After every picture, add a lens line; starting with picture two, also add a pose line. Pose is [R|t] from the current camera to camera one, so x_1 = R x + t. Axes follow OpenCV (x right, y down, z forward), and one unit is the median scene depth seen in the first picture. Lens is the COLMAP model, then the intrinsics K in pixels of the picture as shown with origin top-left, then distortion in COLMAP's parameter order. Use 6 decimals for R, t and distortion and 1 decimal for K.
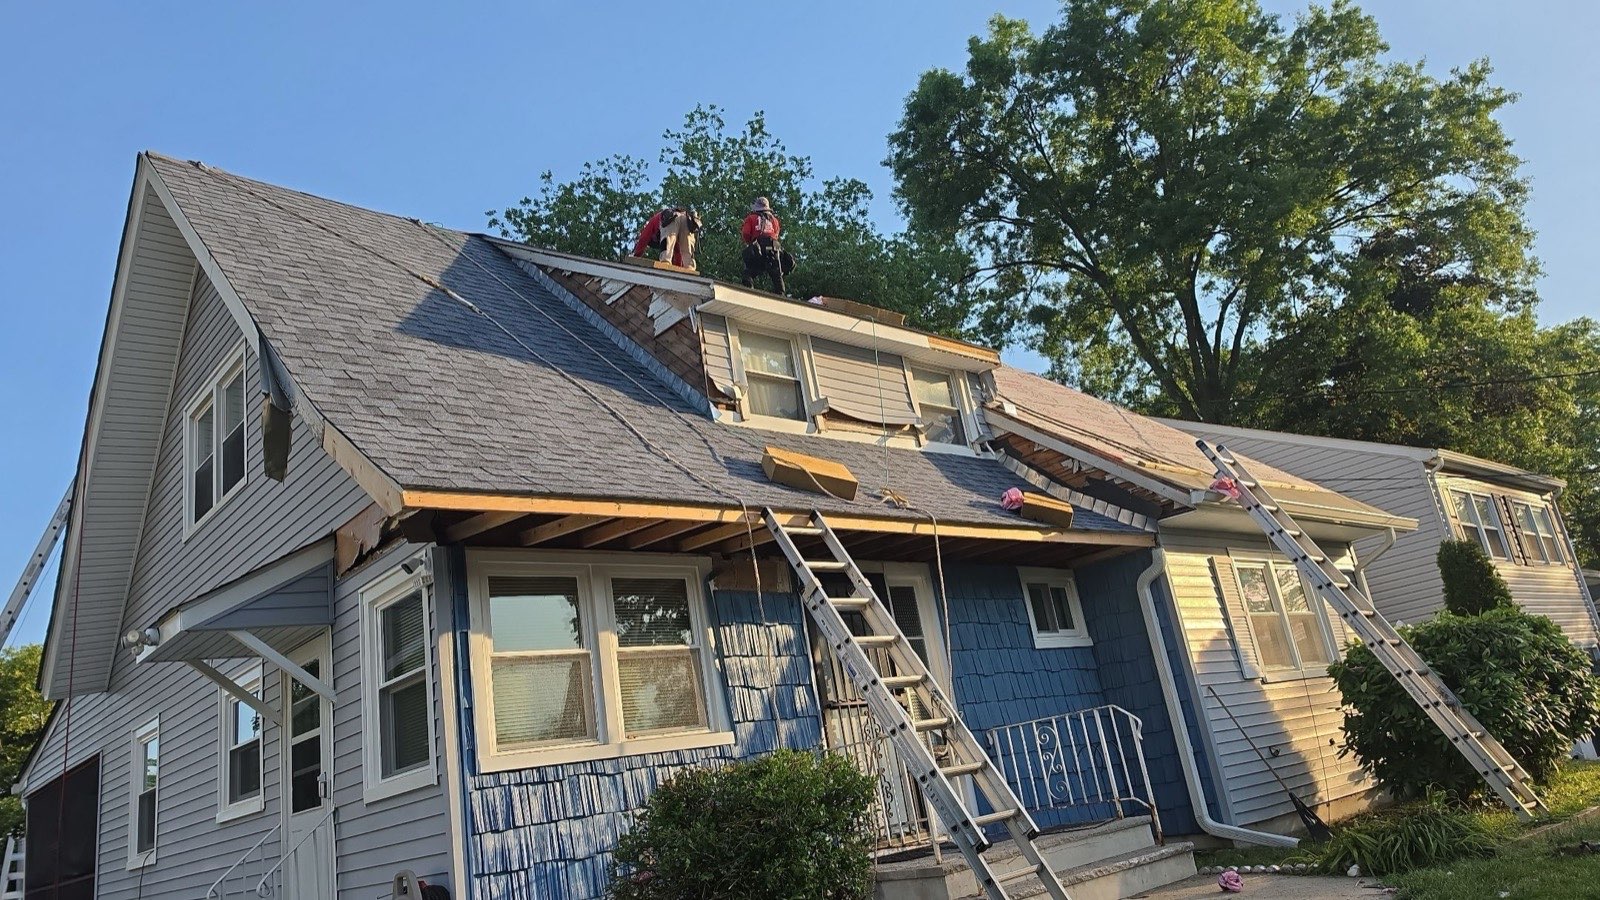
lens RADIAL K [[1105.9, 0, 800.0], [0, 1105.9, 450.0], [0, 0, 1]] dist [0.003751, -0.001357]
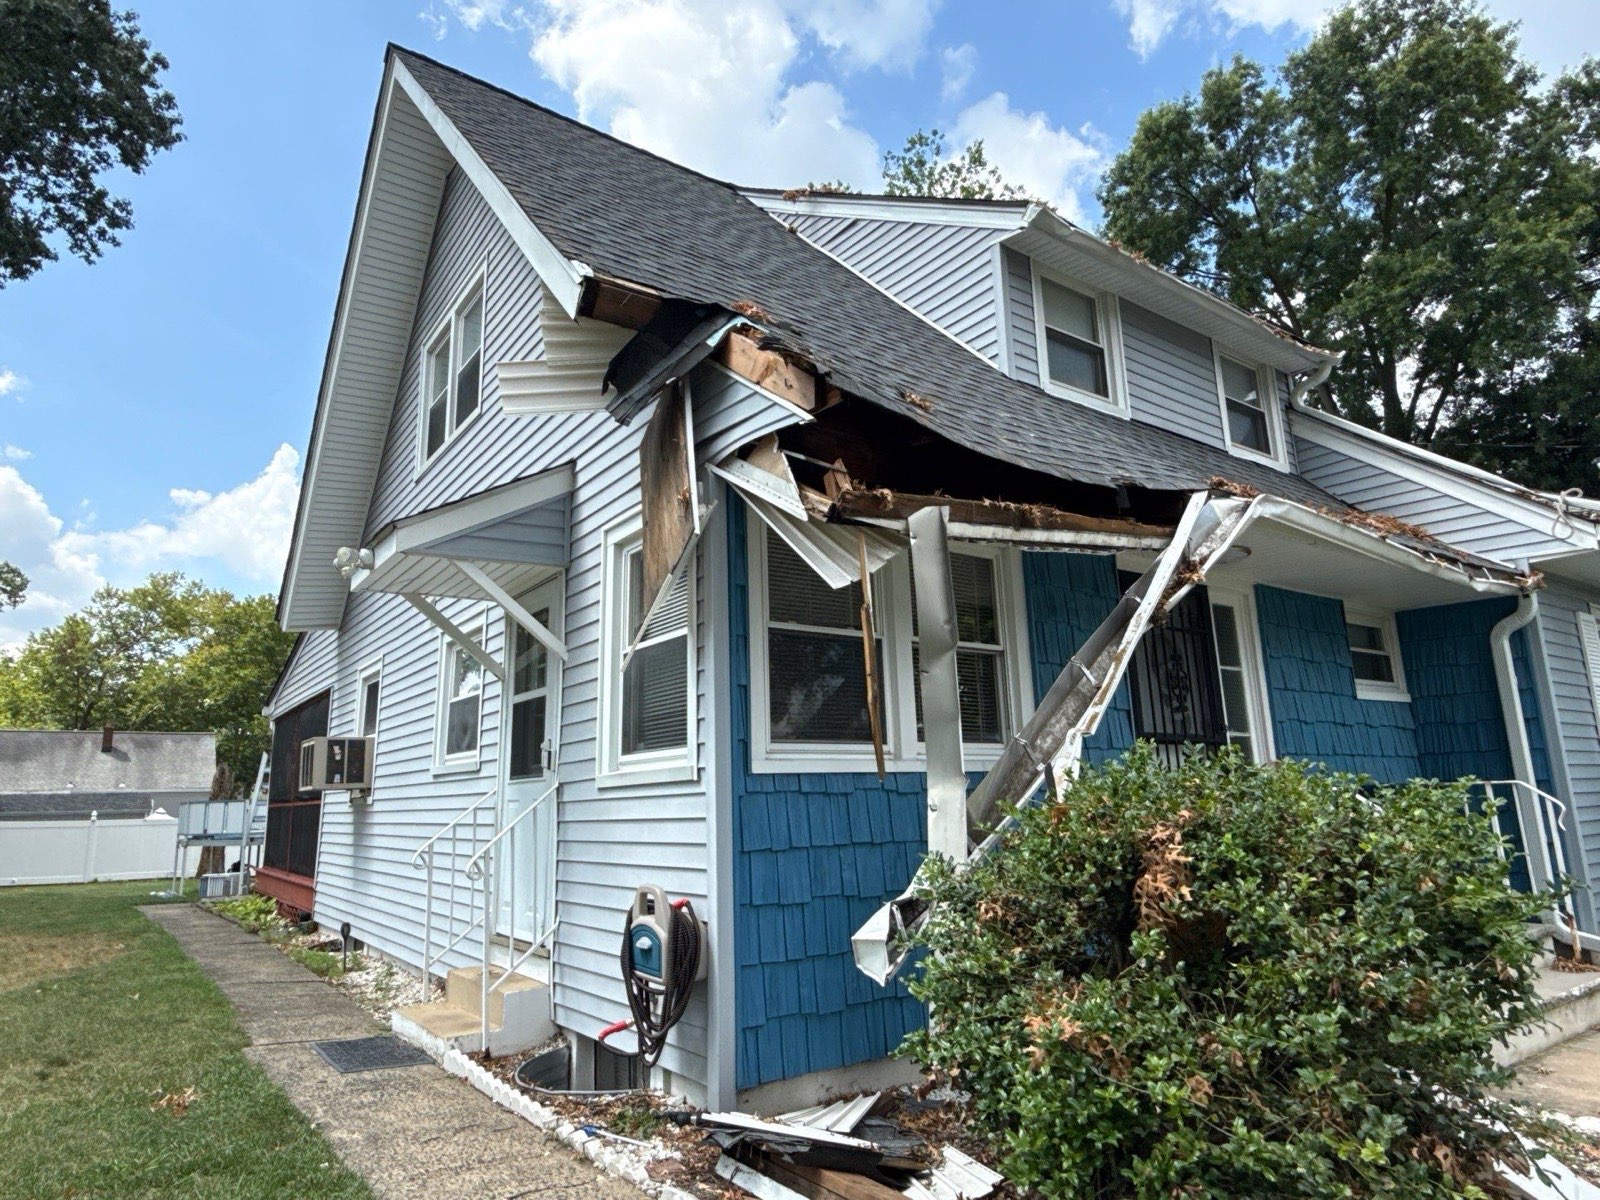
lens RADIAL K [[945.6, 0, 800.0], [0, 945.6, 600.0], [0, 0, 1]] dist [0.001937, 0.000394]
pose [[0.986013, 0.105745, -0.128825, -0.120821], [-0.091065, 0.989187, 0.114960, 0.063567], [0.139589, -0.101621, 0.984981, 0.247269]]
